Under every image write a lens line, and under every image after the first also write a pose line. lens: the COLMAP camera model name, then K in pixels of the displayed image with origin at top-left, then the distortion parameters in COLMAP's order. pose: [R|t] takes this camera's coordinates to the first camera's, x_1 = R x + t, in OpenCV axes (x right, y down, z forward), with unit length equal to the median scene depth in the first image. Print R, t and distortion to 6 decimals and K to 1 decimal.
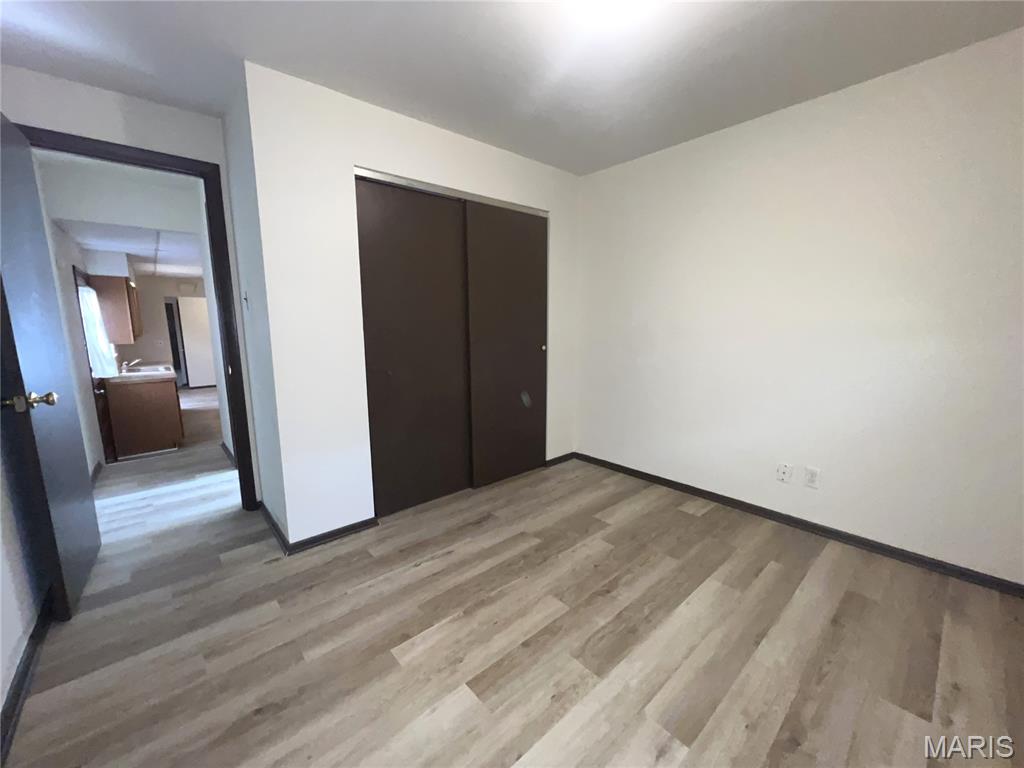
lens RADIAL K [[412.2, 0, 505.5], [0, 412.2, 384.7], [0, 0, 1]] dist [-0.000719, 0.000021]
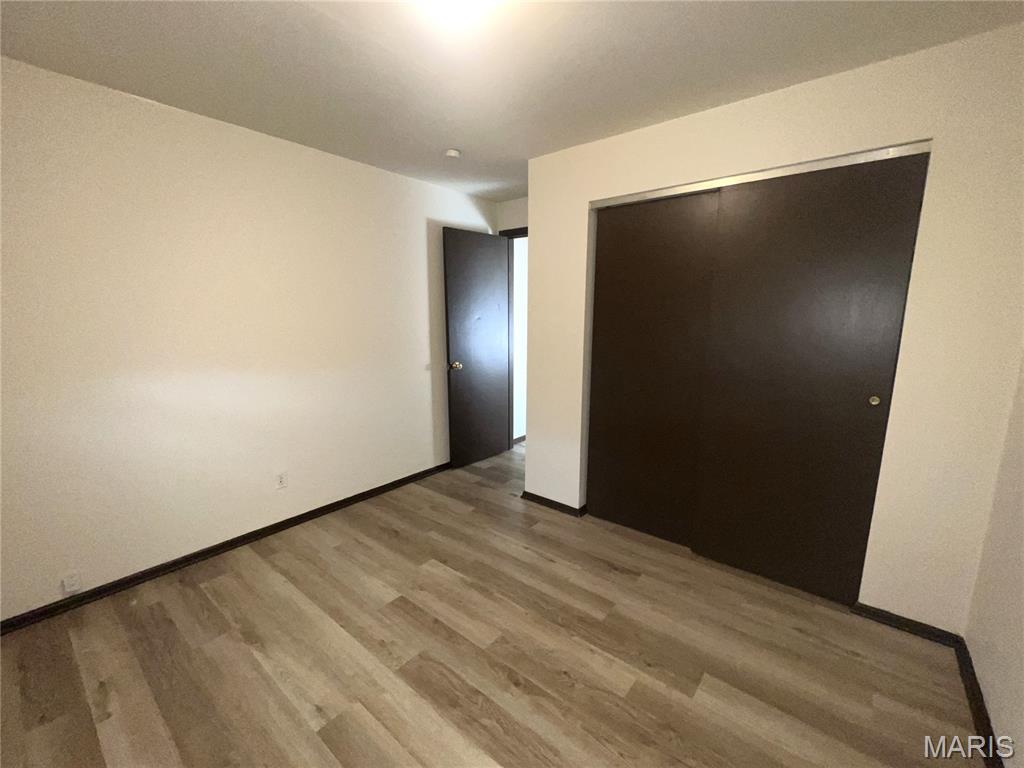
lens RADIAL K [[412.2, 0, 505.8], [0, 412.2, 384.3], [0, 0, 1]] dist [-0.000719, 0.000021]
pose [[0.174511, 0.169858, -0.969894, 0.934745], [-0.153771, 0.977624, 0.143544, -0.200323], [0.972574, 0.124092, 0.196726, 0.730673]]
